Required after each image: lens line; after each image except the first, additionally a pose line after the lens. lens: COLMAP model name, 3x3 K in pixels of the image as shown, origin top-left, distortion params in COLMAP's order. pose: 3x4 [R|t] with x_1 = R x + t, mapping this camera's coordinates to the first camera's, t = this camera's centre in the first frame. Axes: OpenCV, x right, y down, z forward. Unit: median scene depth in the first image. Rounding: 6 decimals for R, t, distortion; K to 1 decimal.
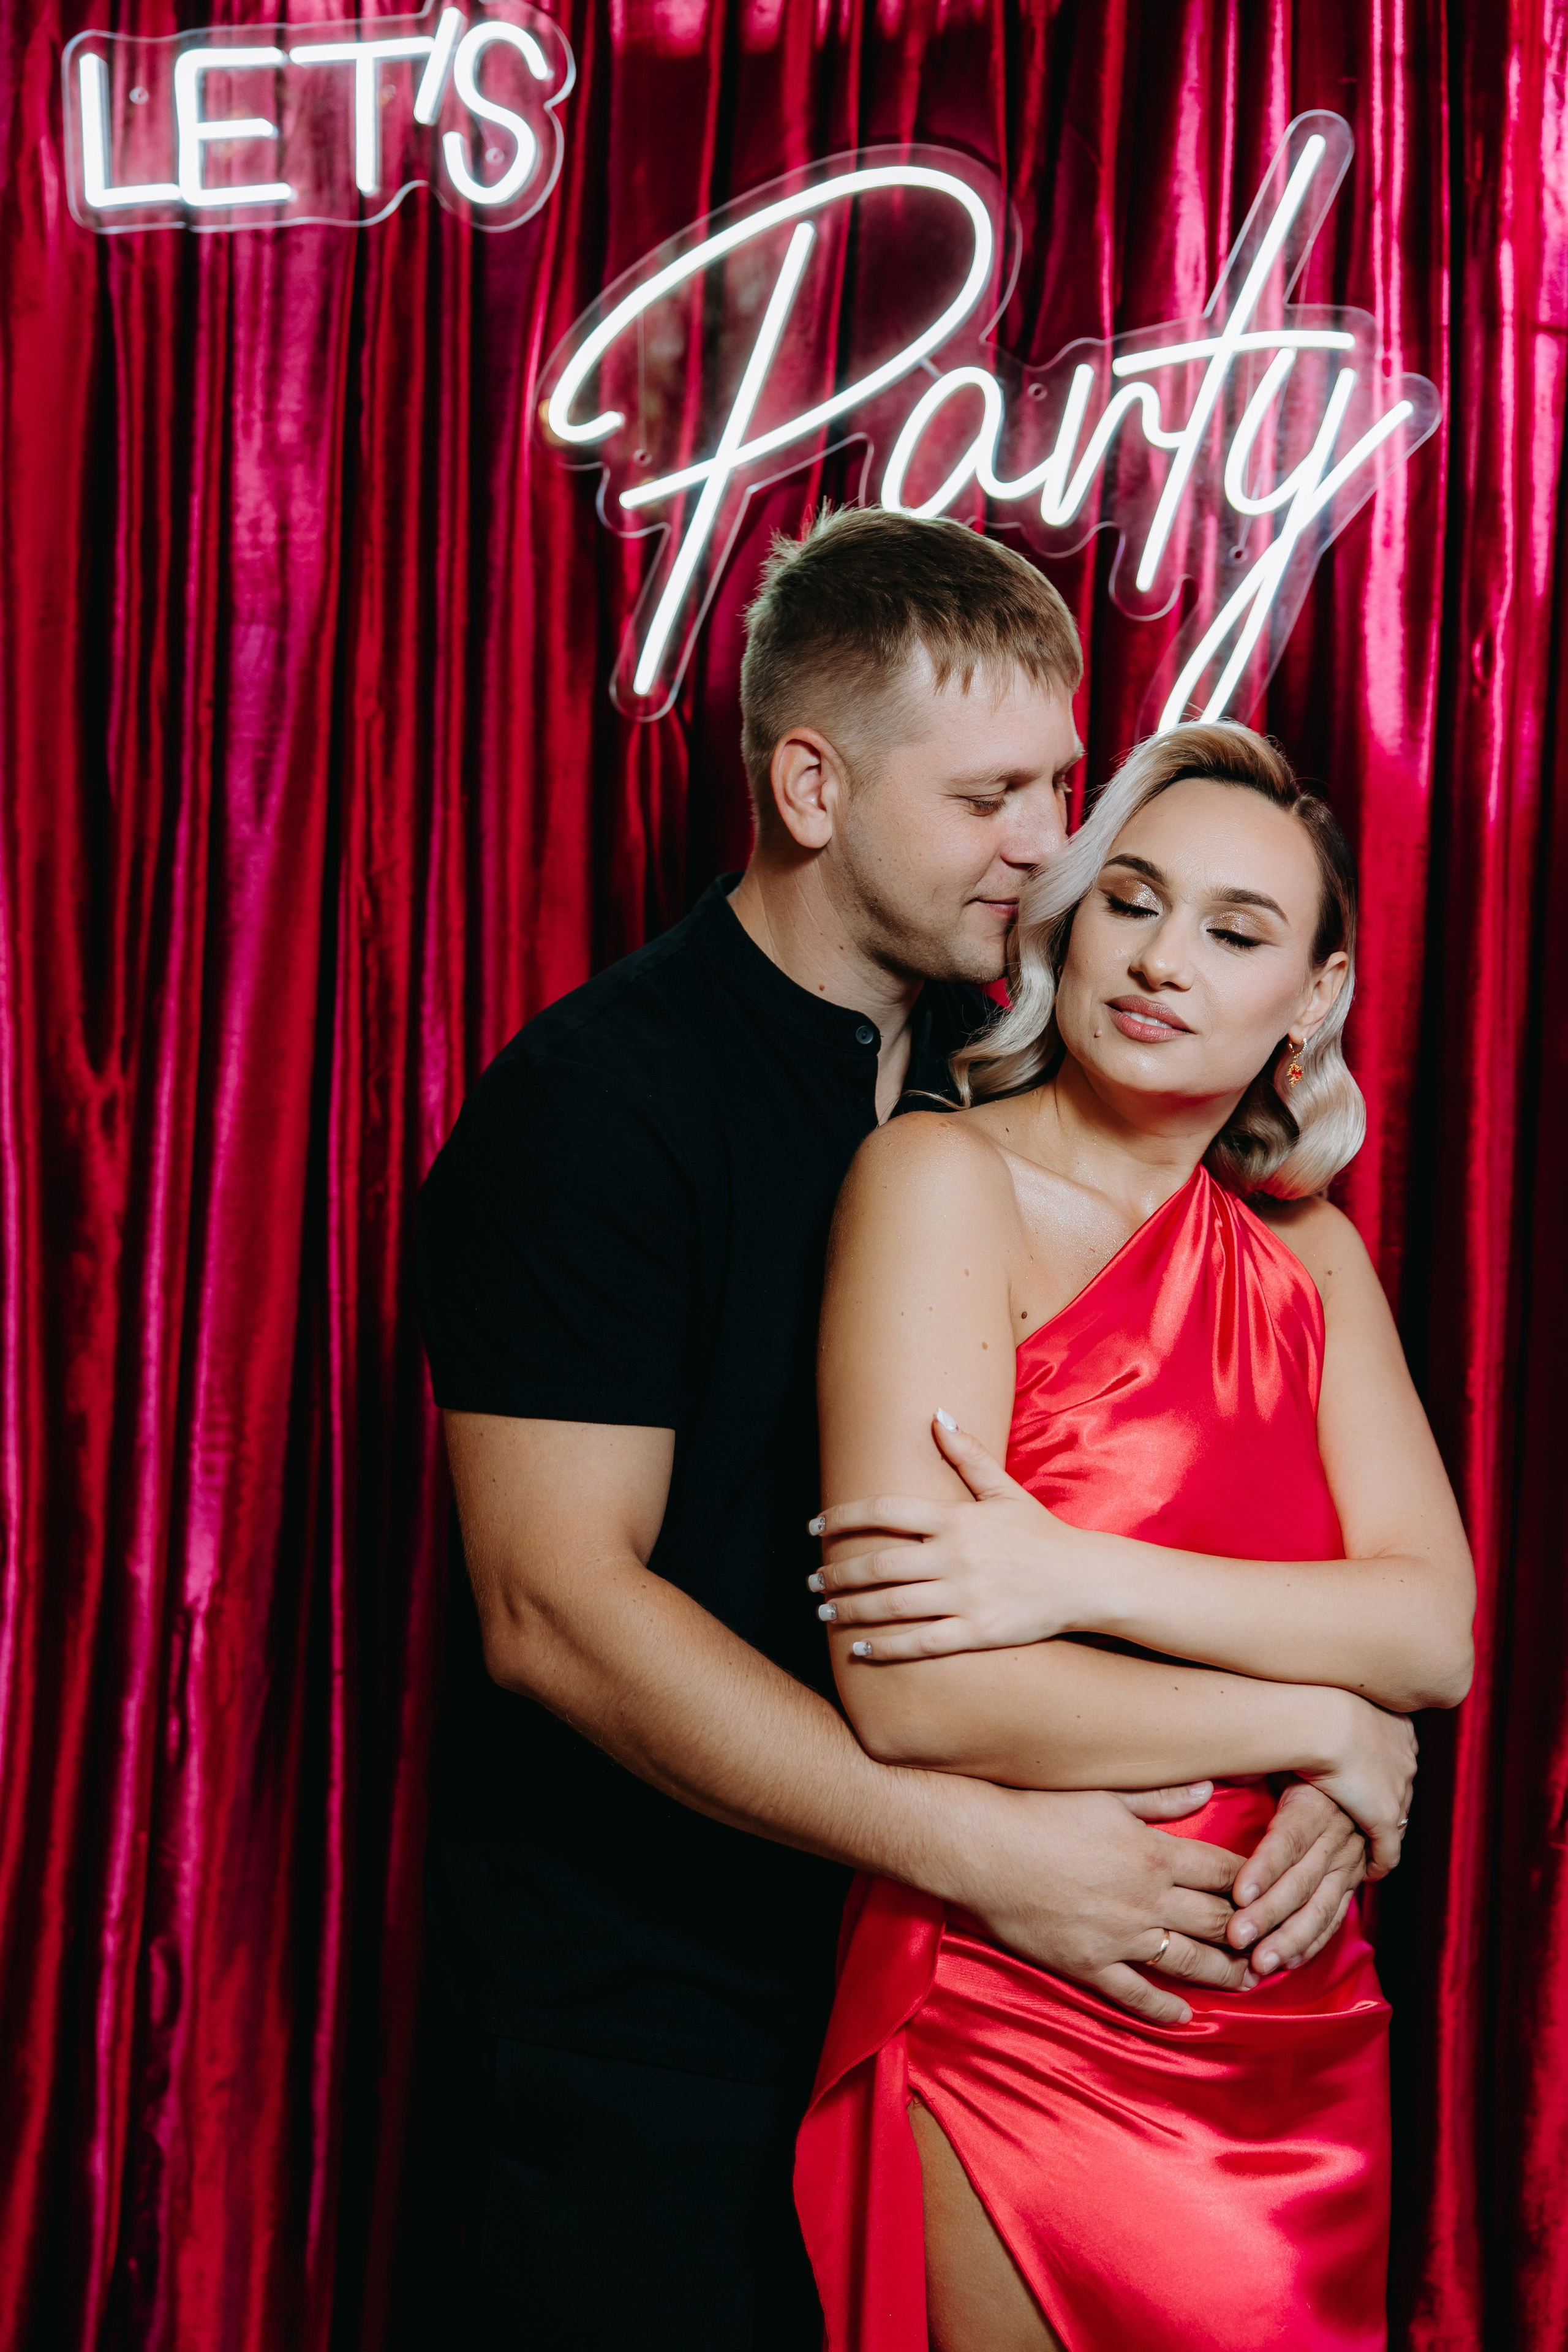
lens RADIAL K [[3694.0, 0, 784.0], [0, 3694.0, 1176.0], [0, 0, 1]] dist [0.017842, 0.027277]
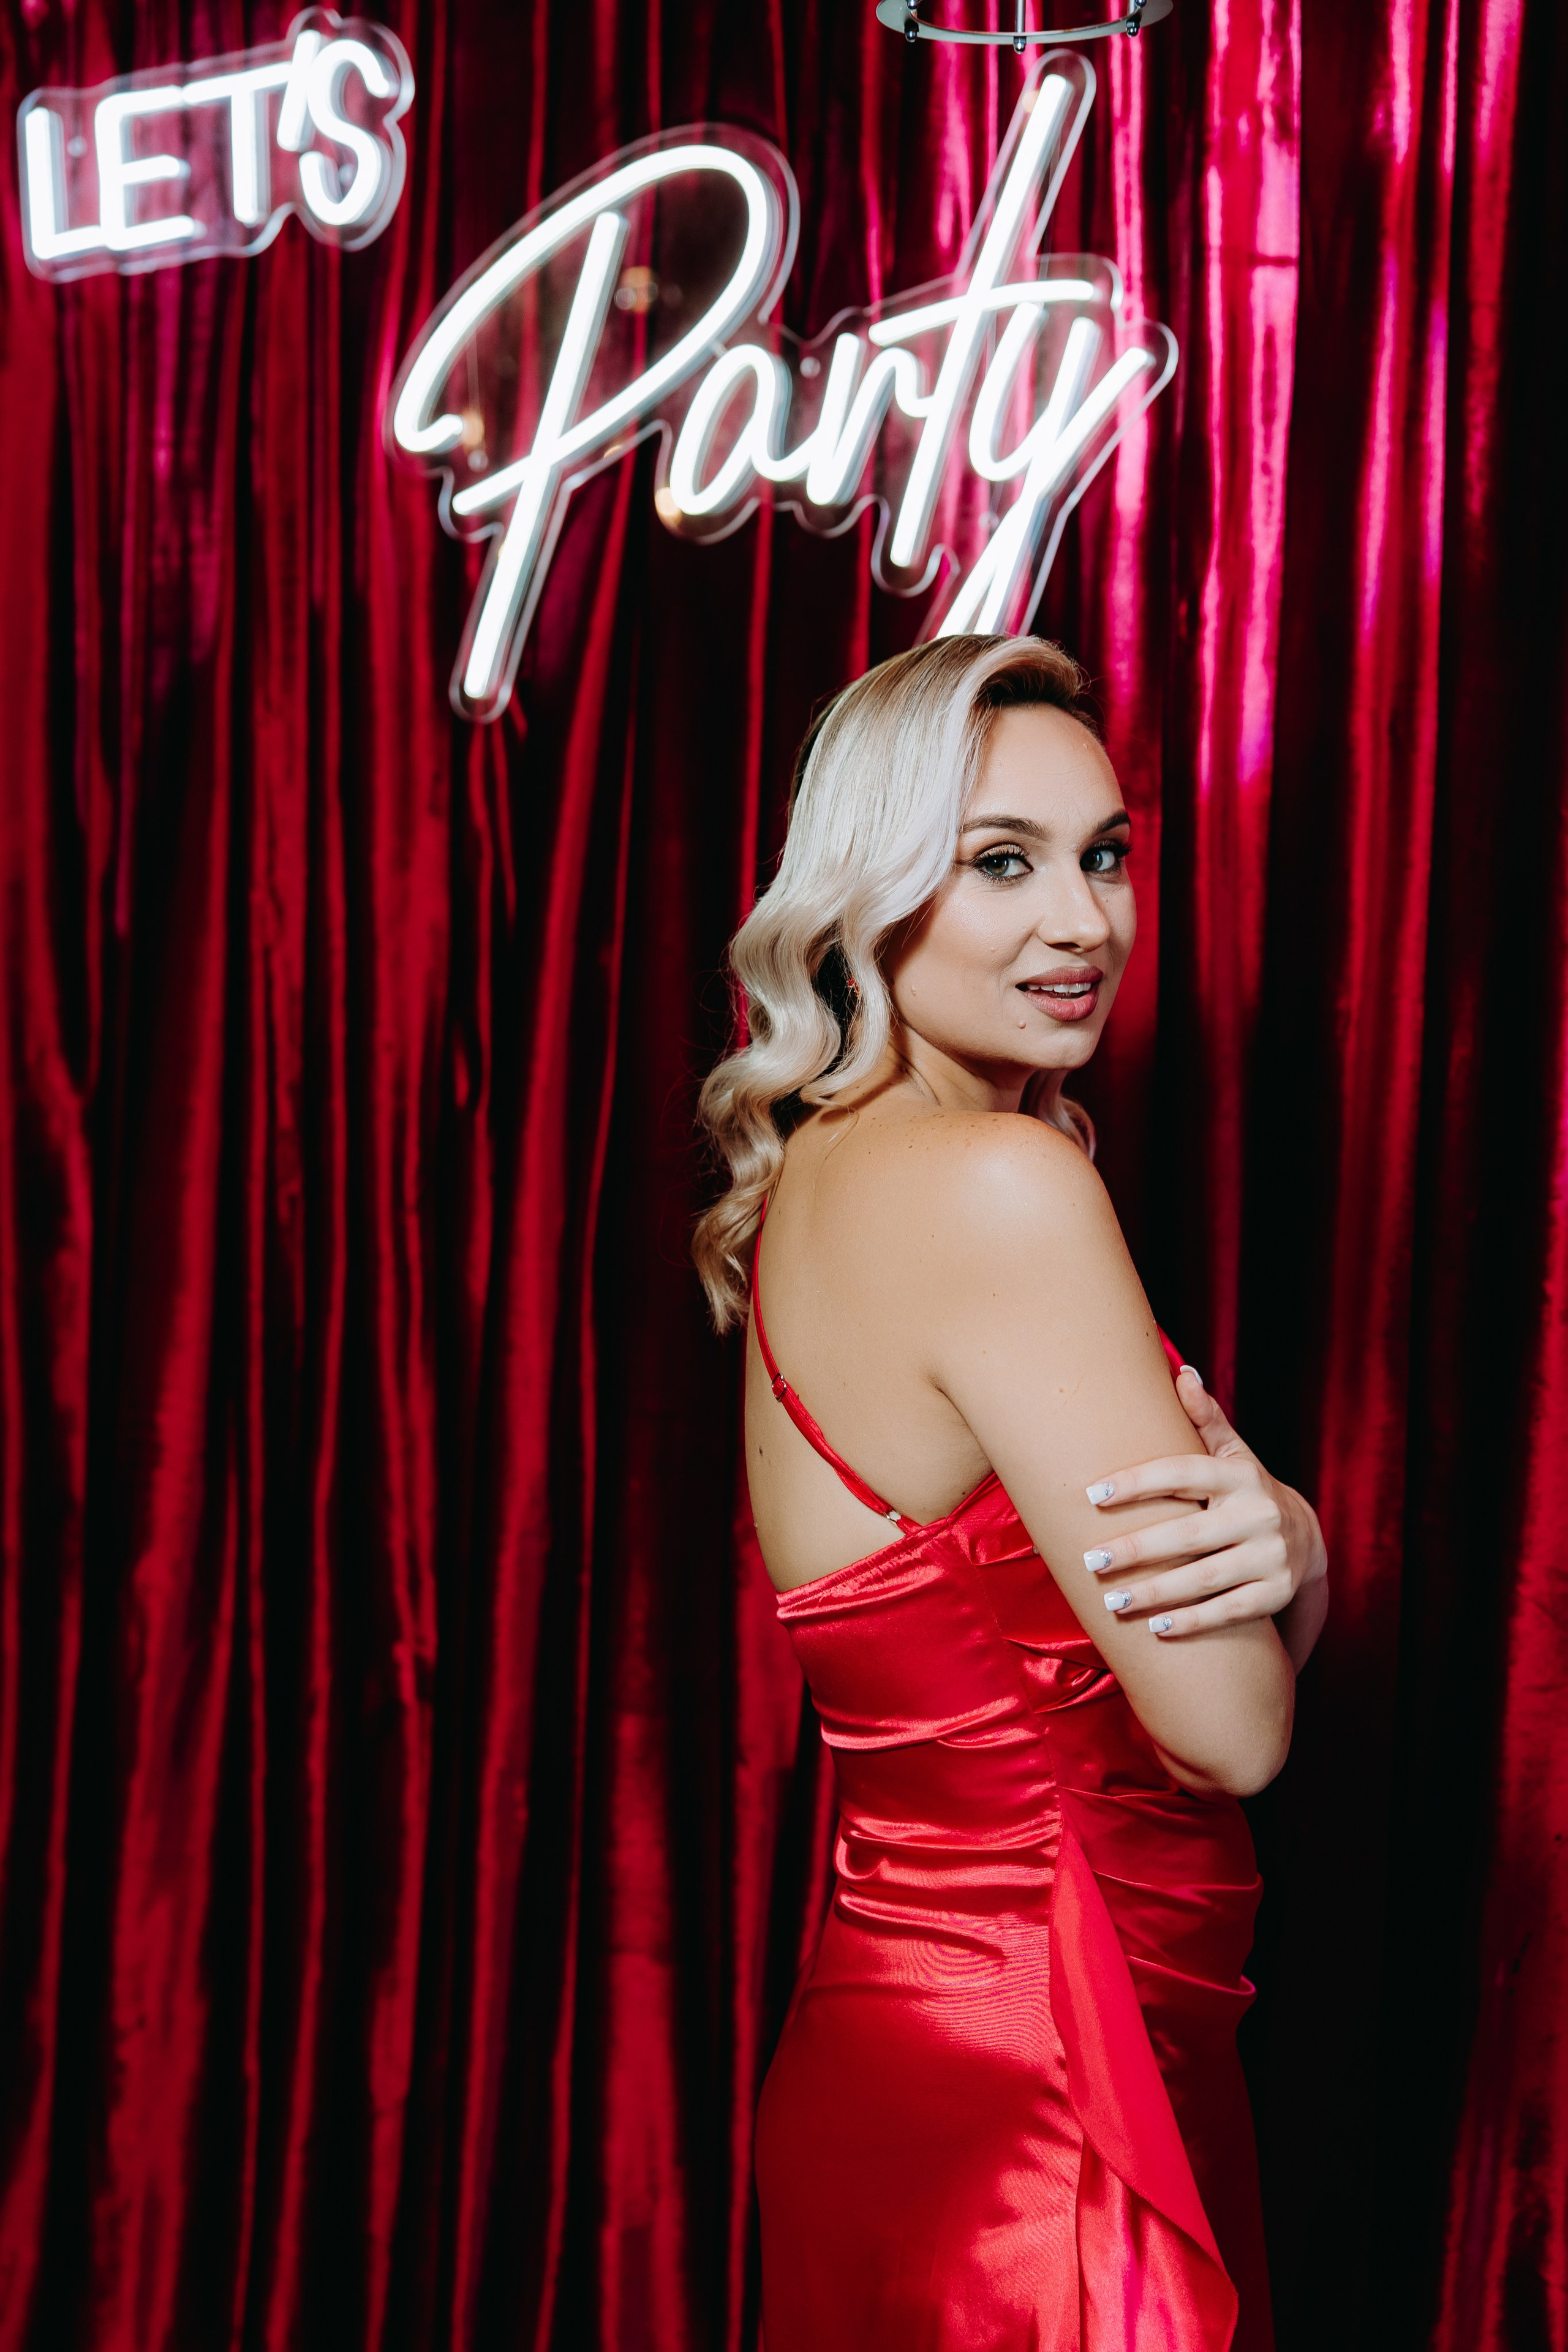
lens RADIAL K [[3694.0, 0, 784.0], [0, 3694.0, 1176.0], [0, 0, 1]] dist [0.017842, 0.027277]
pose [[0.935133, 0.001435, -0.354294, 0.402377], [0.000990, 0.999977, 0.006665, -0.006047], [0.354295, -0.006584, 0.935110, 0.086787]]
